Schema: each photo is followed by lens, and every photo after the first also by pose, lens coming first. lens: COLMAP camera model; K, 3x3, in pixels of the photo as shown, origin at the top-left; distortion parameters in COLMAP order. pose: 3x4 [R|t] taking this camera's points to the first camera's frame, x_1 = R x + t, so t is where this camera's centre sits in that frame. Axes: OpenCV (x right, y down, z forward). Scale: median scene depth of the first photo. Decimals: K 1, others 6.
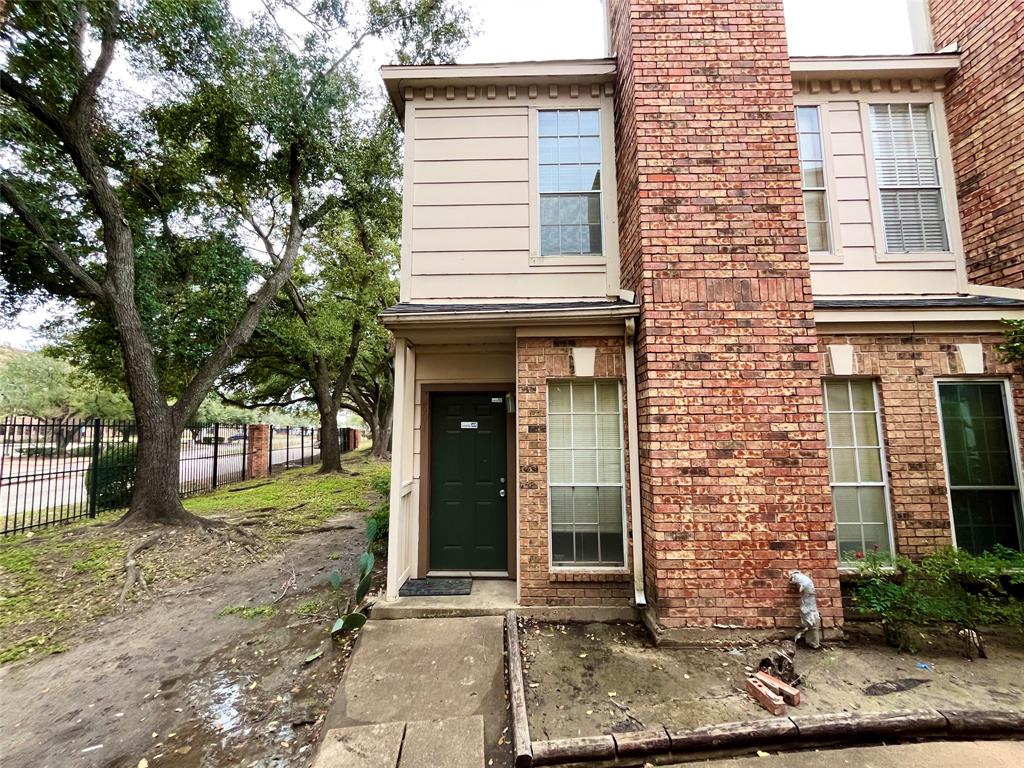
lens RADIAL K [[414.3, 0, 509.8], [0, 414.3, 387.4], [0, 0, 1]] dist [-0.000380, -0.000247]
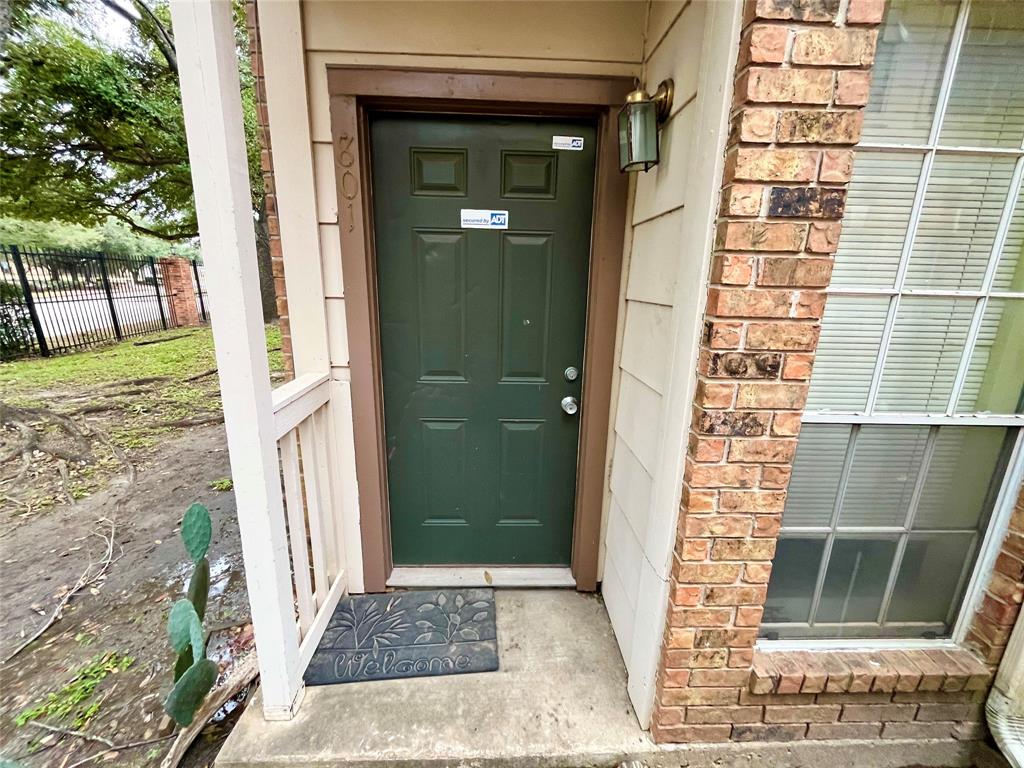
lens RADIAL K [[414.3, 0, 507.3], [0, 414.3, 381.0], [0, 0, 1]] dist [-0.000380, -0.000247]
pose [[0.998230, 0.011877, 0.058266, -0.099335], [-0.030791, 0.941499, 0.335607, 0.102980], [-0.050871, -0.336807, 0.940198, 0.635956]]
